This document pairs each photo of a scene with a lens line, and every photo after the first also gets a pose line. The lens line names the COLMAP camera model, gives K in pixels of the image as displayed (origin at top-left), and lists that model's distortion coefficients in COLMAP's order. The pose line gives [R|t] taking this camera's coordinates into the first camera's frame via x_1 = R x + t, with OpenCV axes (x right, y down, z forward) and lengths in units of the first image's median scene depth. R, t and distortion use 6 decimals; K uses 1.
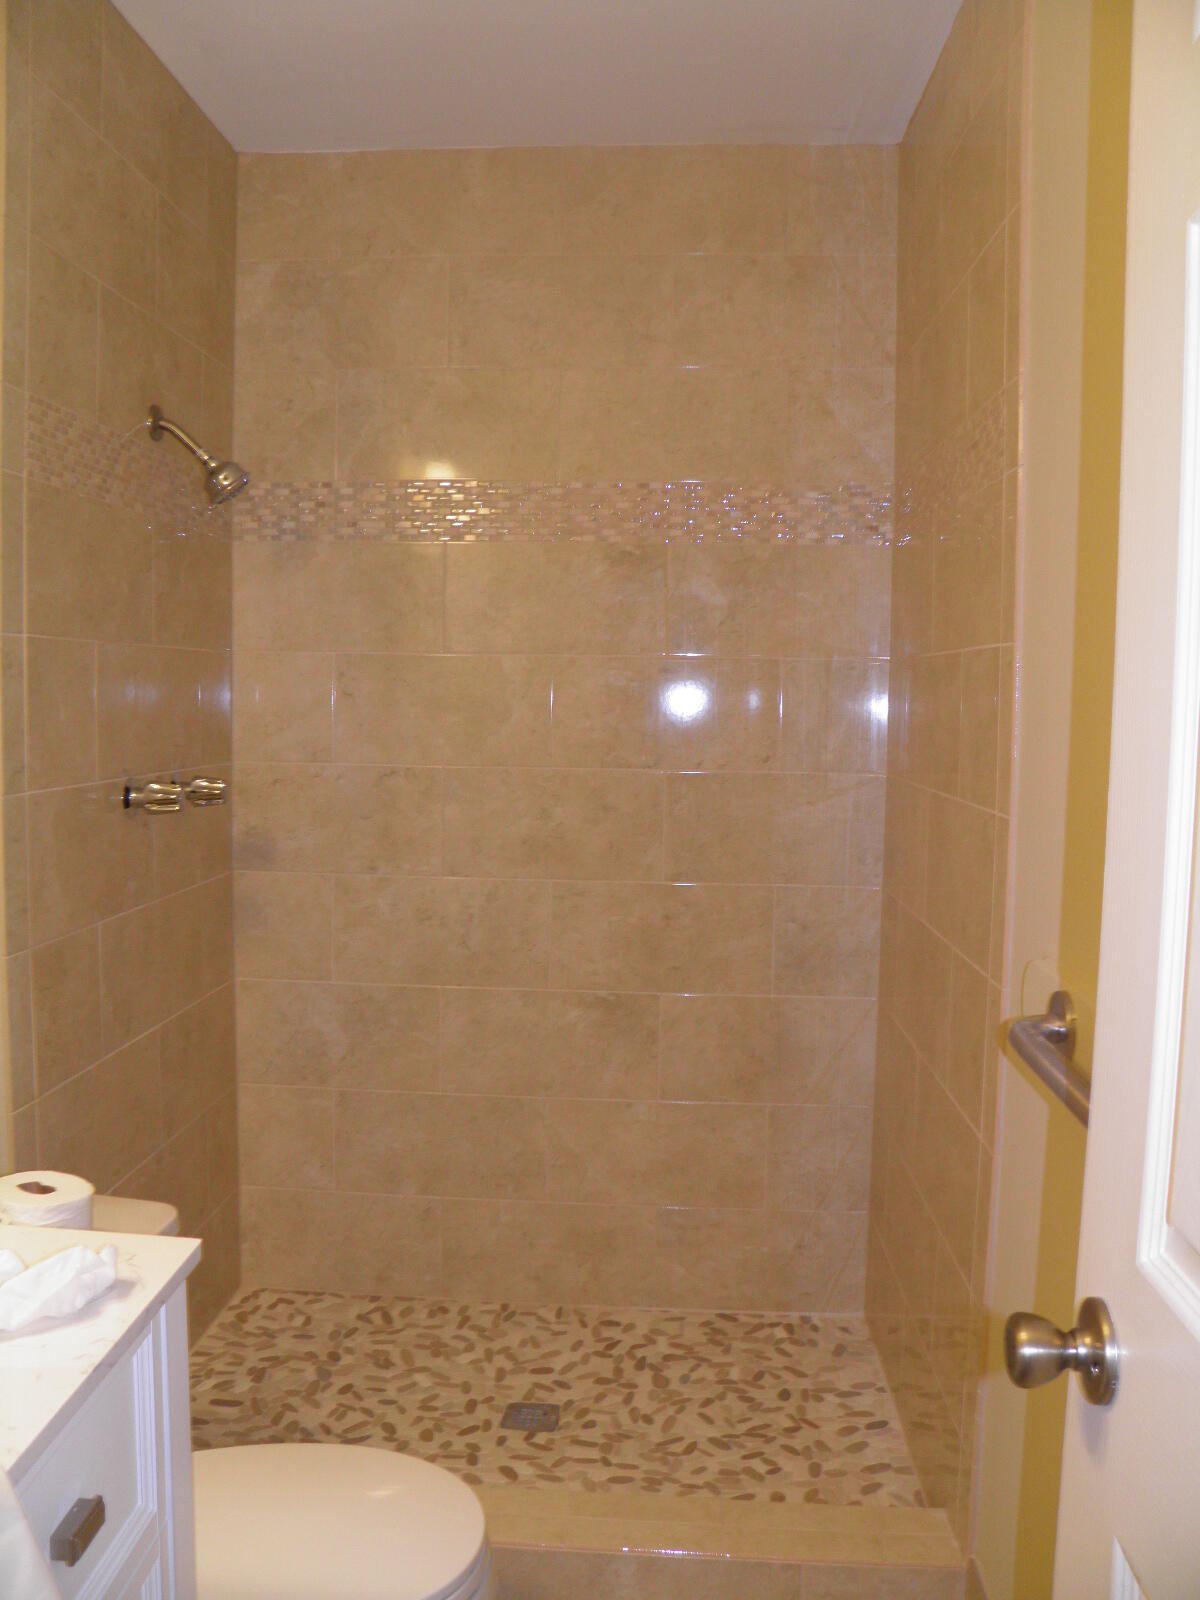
lens RADIAL K [[1308.4, 0, 604.1], [0, 1308.4, 797.8], [0, 0, 1]] dist [-0.143734, 0.096867]
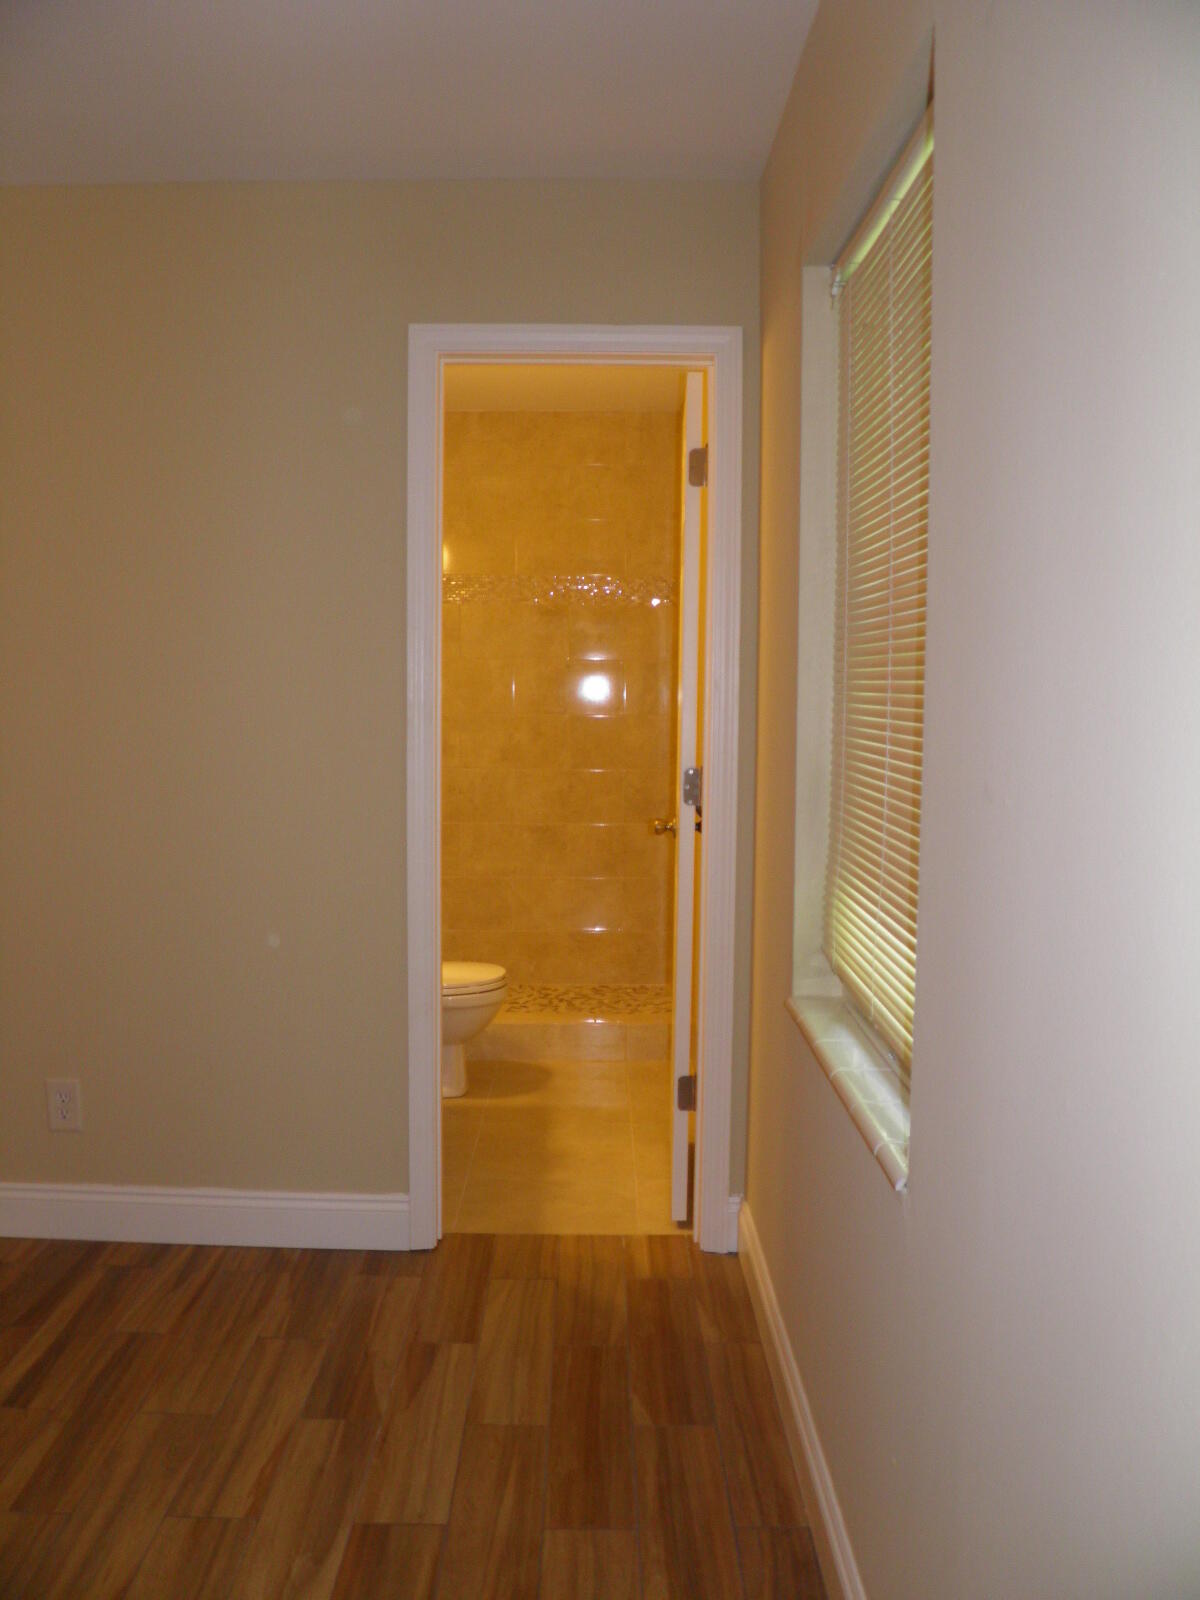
lens RADIAL K [[1308.4, 0, 598.9], [0, 1308.4, 797.6], [0, 0, 1]] dist [-0.143734, 0.096867]
pose [[0.998029, -0.013381, 0.061306, -0.033817], [0.013160, 0.999905, 0.004008, 0.101067], [-0.061354, -0.003193, 0.998111, -1.054038]]
